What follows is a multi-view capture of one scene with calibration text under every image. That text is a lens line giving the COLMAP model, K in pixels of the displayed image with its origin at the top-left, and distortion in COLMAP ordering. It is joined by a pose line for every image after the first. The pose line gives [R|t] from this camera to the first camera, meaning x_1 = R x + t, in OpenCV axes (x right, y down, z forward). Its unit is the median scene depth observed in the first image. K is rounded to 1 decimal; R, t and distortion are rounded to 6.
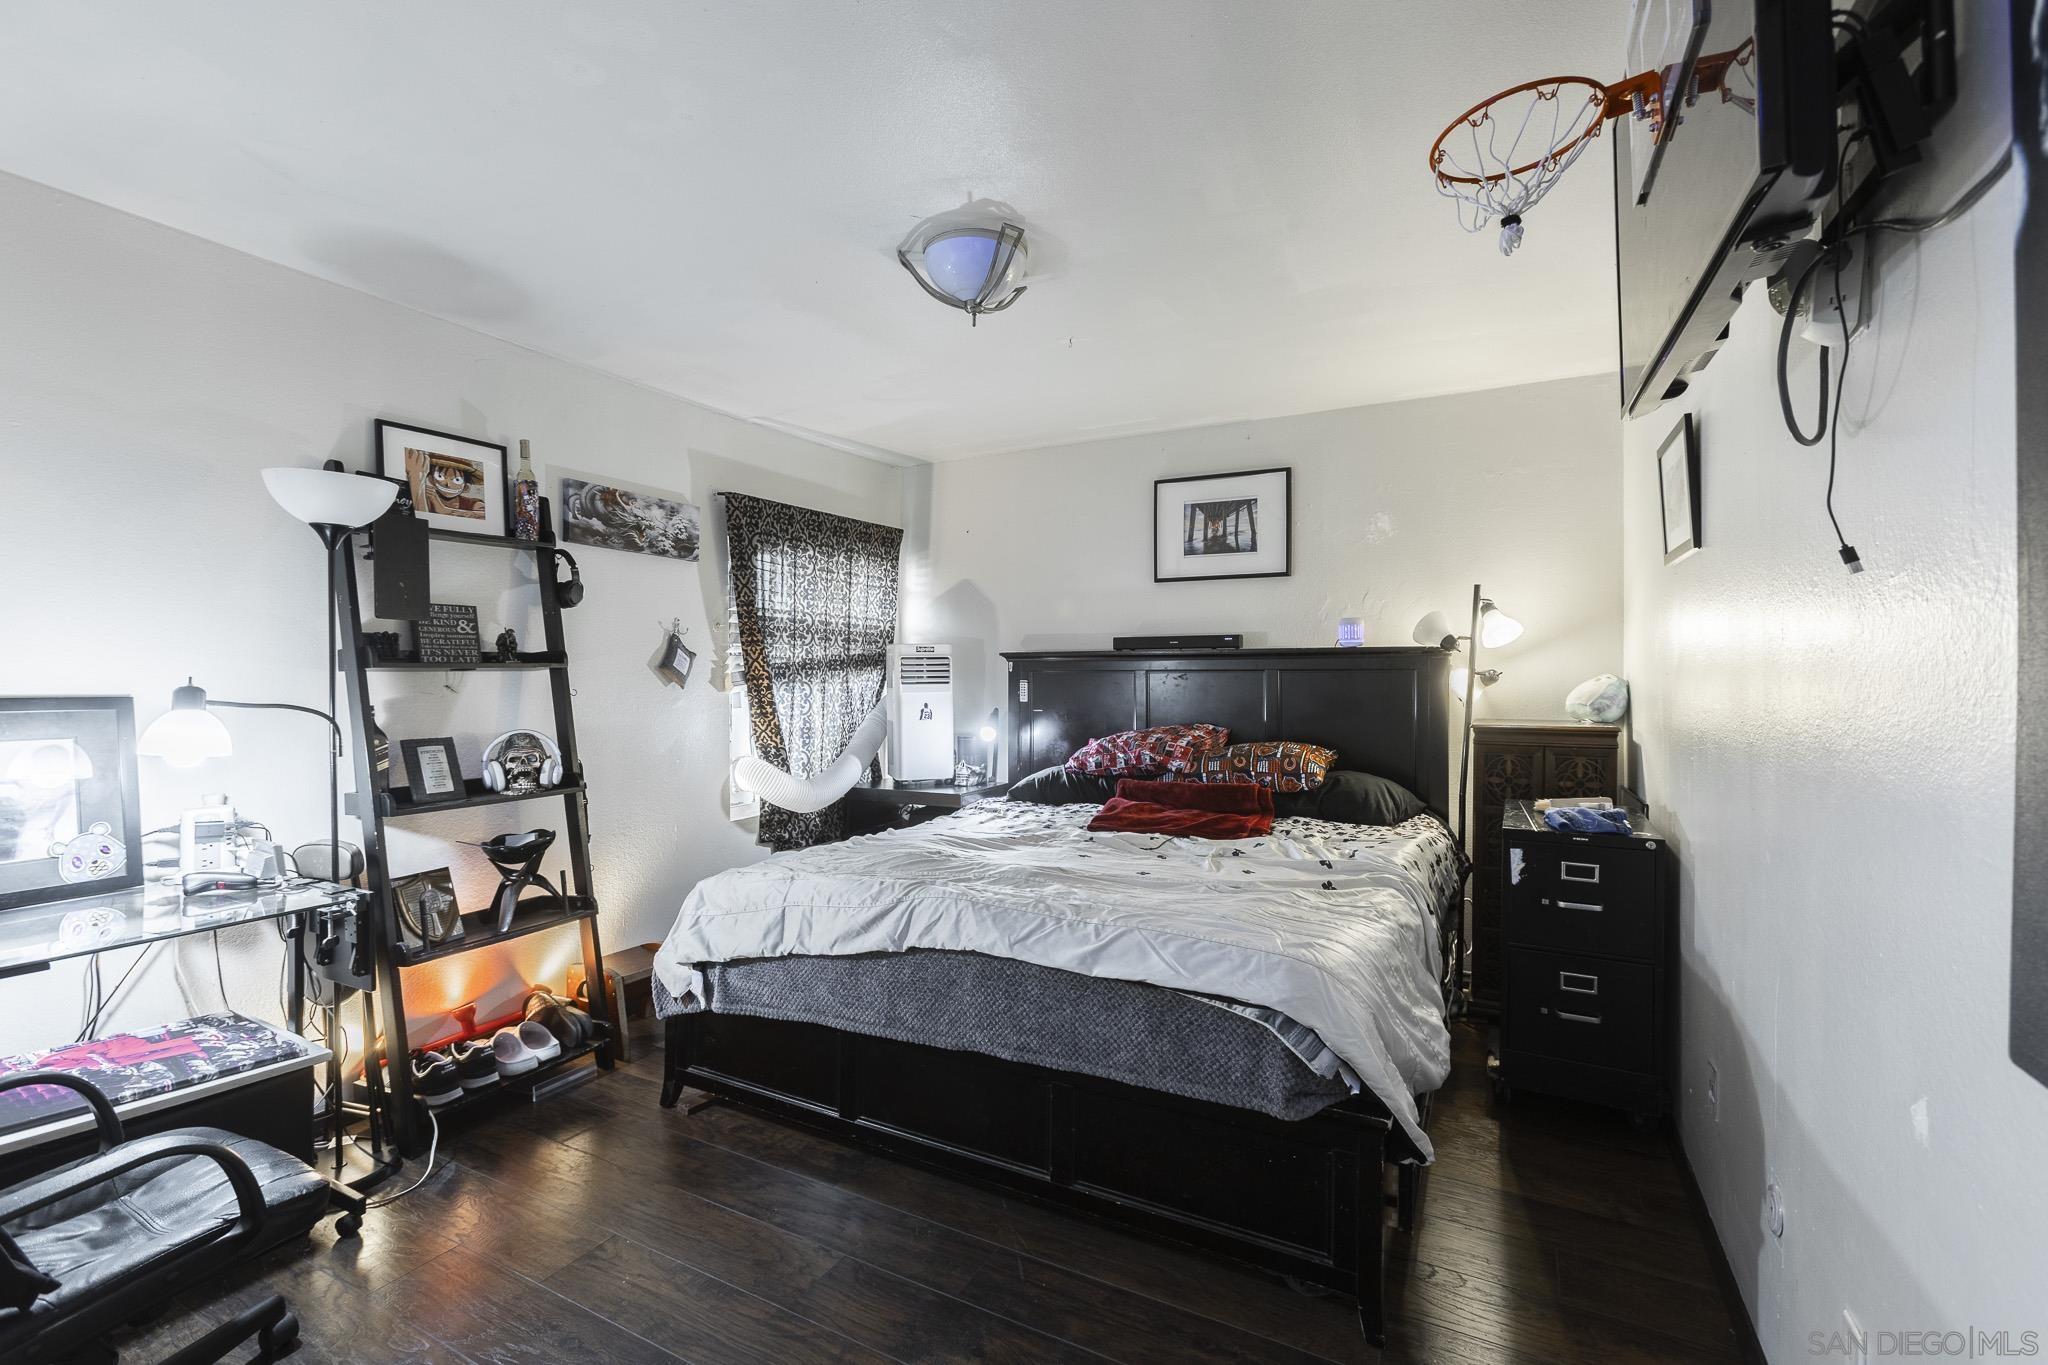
lens RADIAL K [[912.9, 0, 1021.1], [0, 912.9, 674.9], [0, 0, 1]] dist [-0.012342, 0.006736]
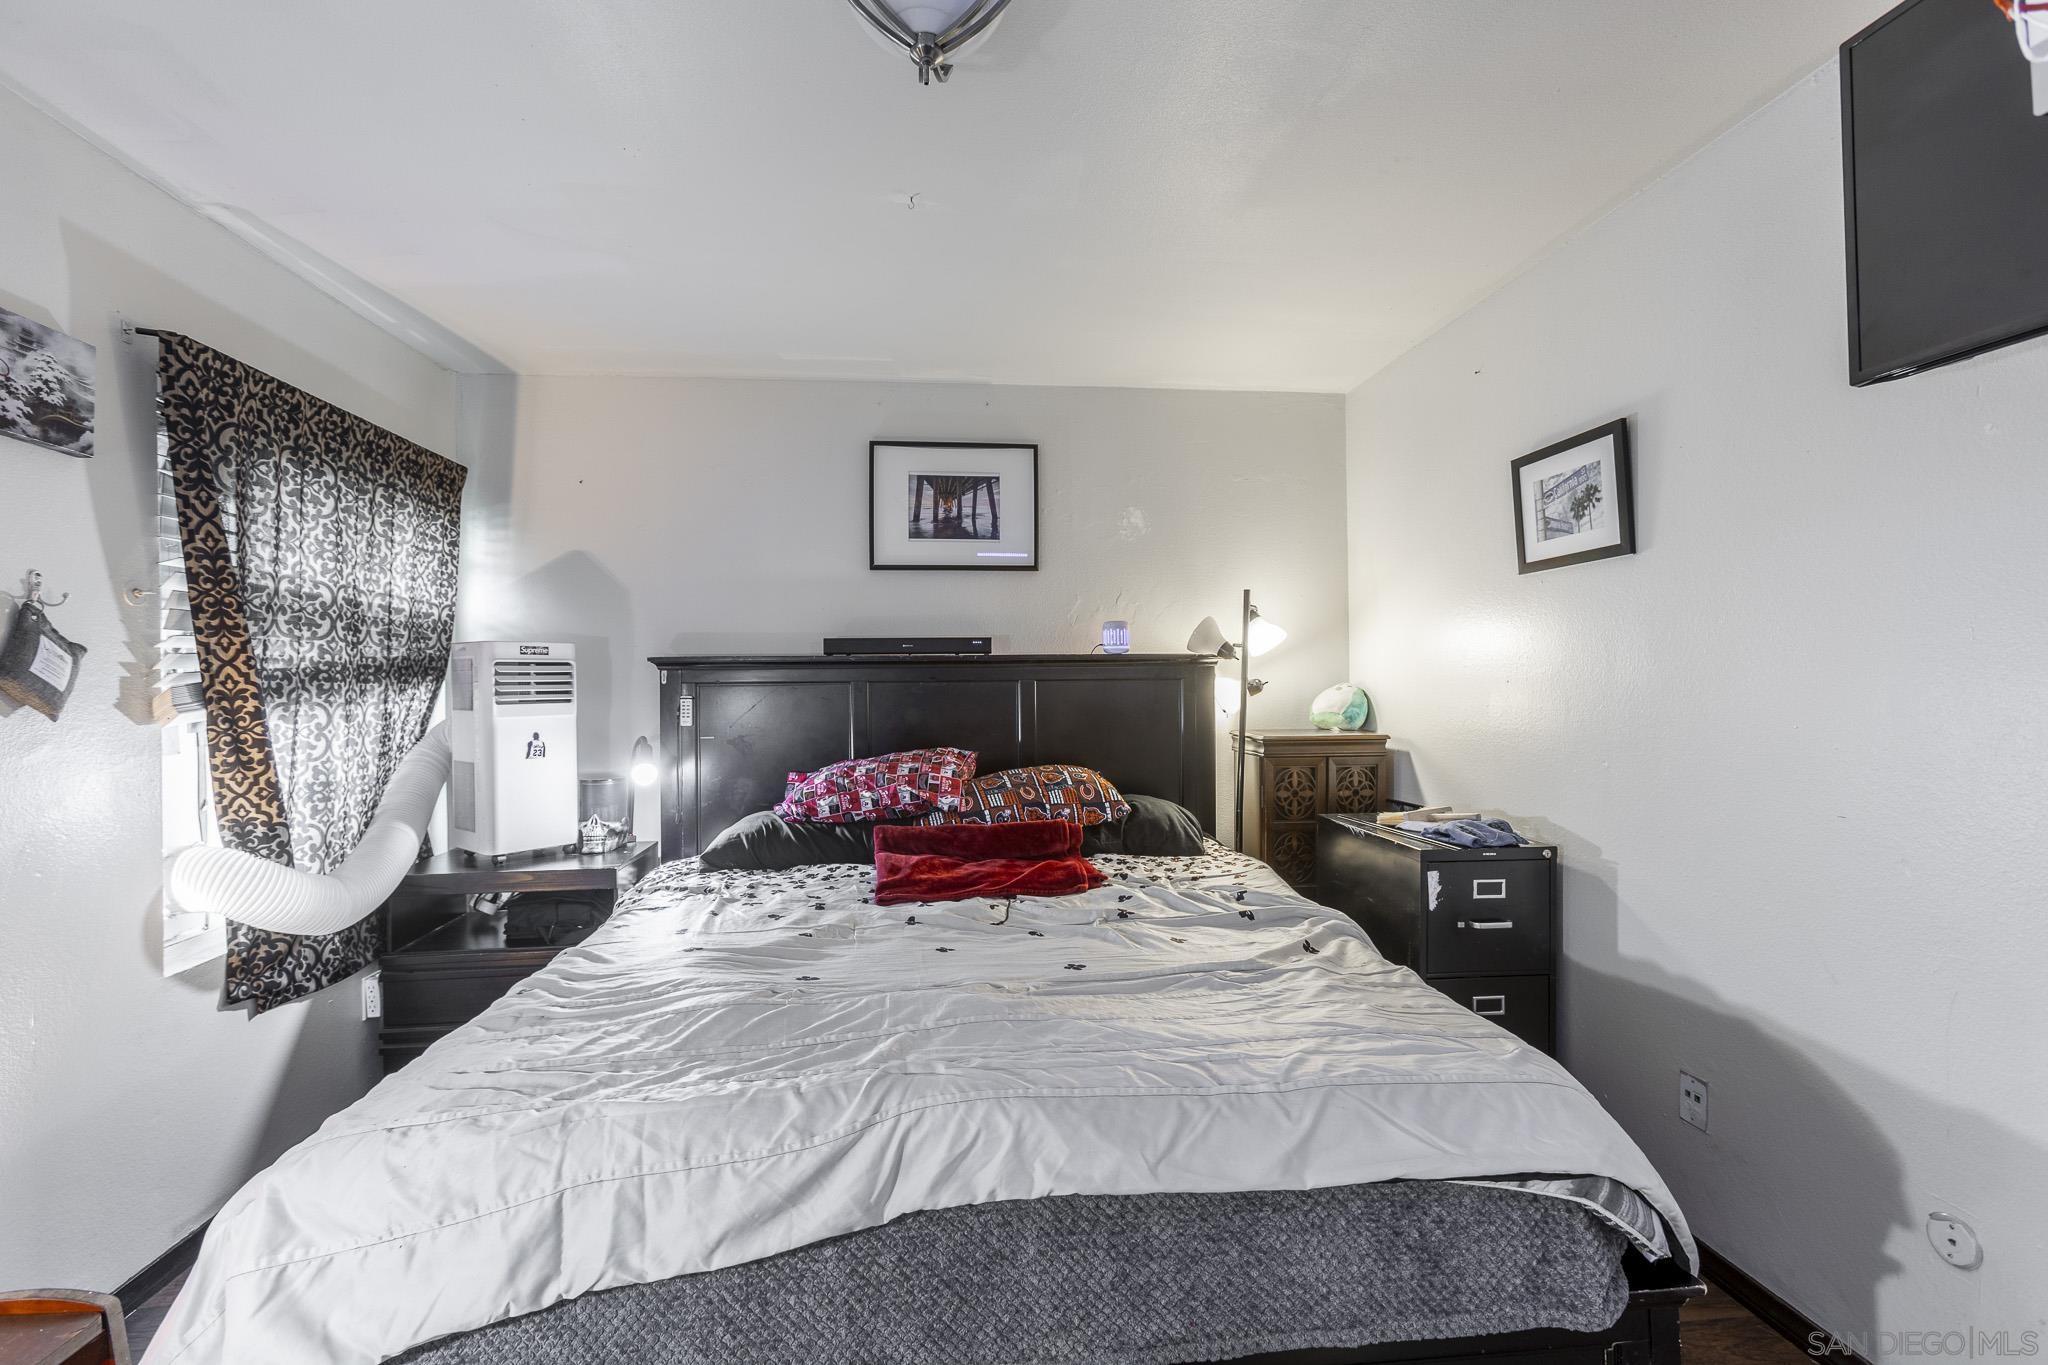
lens RADIAL K [[912.9, 0, 1034.0], [0, 912.9, 681.0], [0, 0, 1]] dist [-0.012342, 0.006736]
pose [[0.830196, -0.001884, 0.557468, -0.192475], [0.007999, 0.999932, -0.008533, 0.002645], [-0.557414, 0.011543, 0.830155, 0.295652]]
